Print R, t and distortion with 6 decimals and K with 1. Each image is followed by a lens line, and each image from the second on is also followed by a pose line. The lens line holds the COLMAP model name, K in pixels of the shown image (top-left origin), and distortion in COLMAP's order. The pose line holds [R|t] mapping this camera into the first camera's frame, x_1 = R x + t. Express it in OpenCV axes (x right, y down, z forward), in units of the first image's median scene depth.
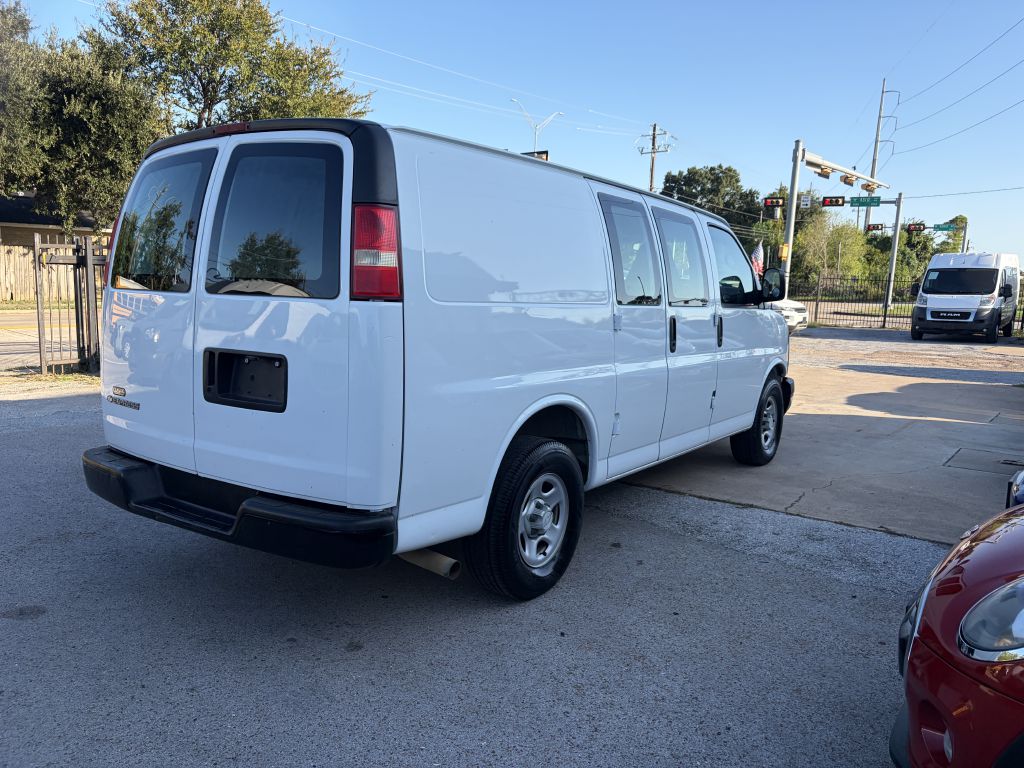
lens RADIAL K [[774.7, 0, 525.7], [0, 774.7, 389.3], [0, 0, 1]] dist [0.050332, -0.052406]
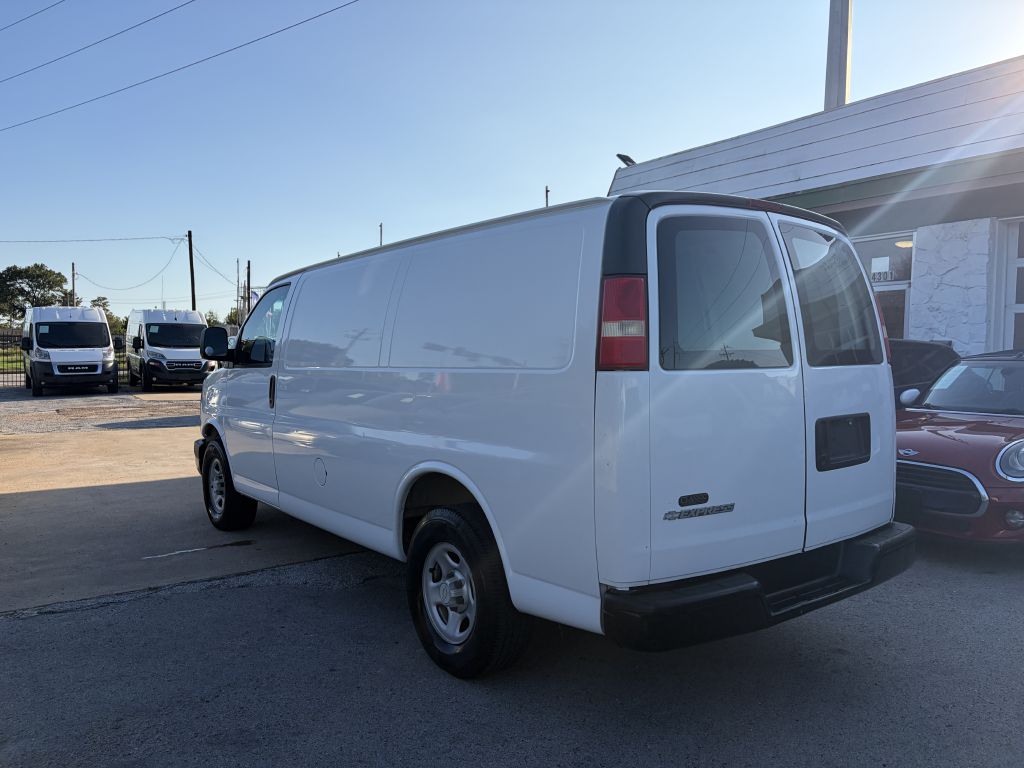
lens RADIAL K [[774.7, 0, 511.1], [0, 774.7, 386.3], [0, 0, 1]] dist [0.050332, -0.052406]
pose [[0.327527, -0.075904, 0.941788, -0.764693], [0.138784, 0.989821, 0.031510, -0.093699], [-0.934594, 0.120385, 0.334727, 0.524290]]
